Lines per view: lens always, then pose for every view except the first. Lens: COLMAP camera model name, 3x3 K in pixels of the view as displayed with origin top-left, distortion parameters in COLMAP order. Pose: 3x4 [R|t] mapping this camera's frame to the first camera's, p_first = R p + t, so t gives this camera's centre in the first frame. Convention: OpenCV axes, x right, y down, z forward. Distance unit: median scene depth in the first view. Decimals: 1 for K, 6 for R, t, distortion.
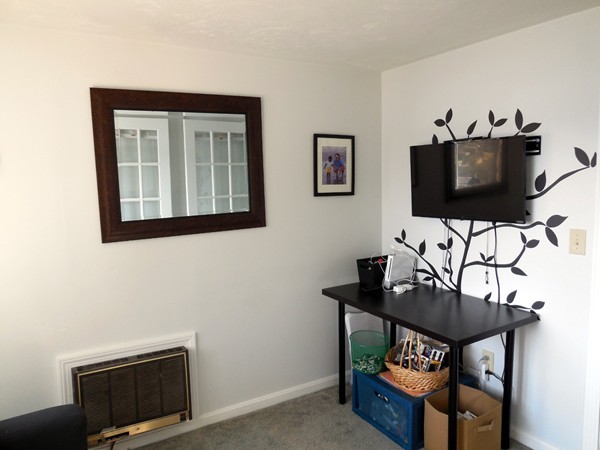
lens RADIAL K [[453.8, 0, 300.0], [0, 453.8, 225.0], [0, 0, 1]] dist [-0.007992, 0.003371]
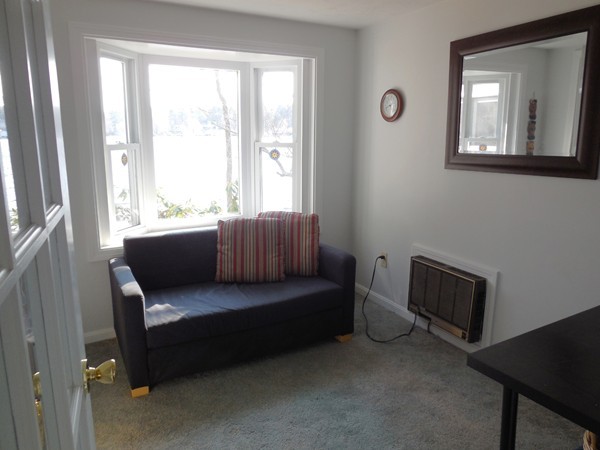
lens RADIAL K [[453.8, 0, 300.0], [0, 453.8, 225.0], [0, 0, 1]] dist [-0.007992, 0.003371]
pose [[-0.049872, 0.221723, -0.973833, 0.818133], [-0.105047, 0.968474, 0.225883, -0.048560], [0.993216, 0.113563, -0.025009, 0.626927]]
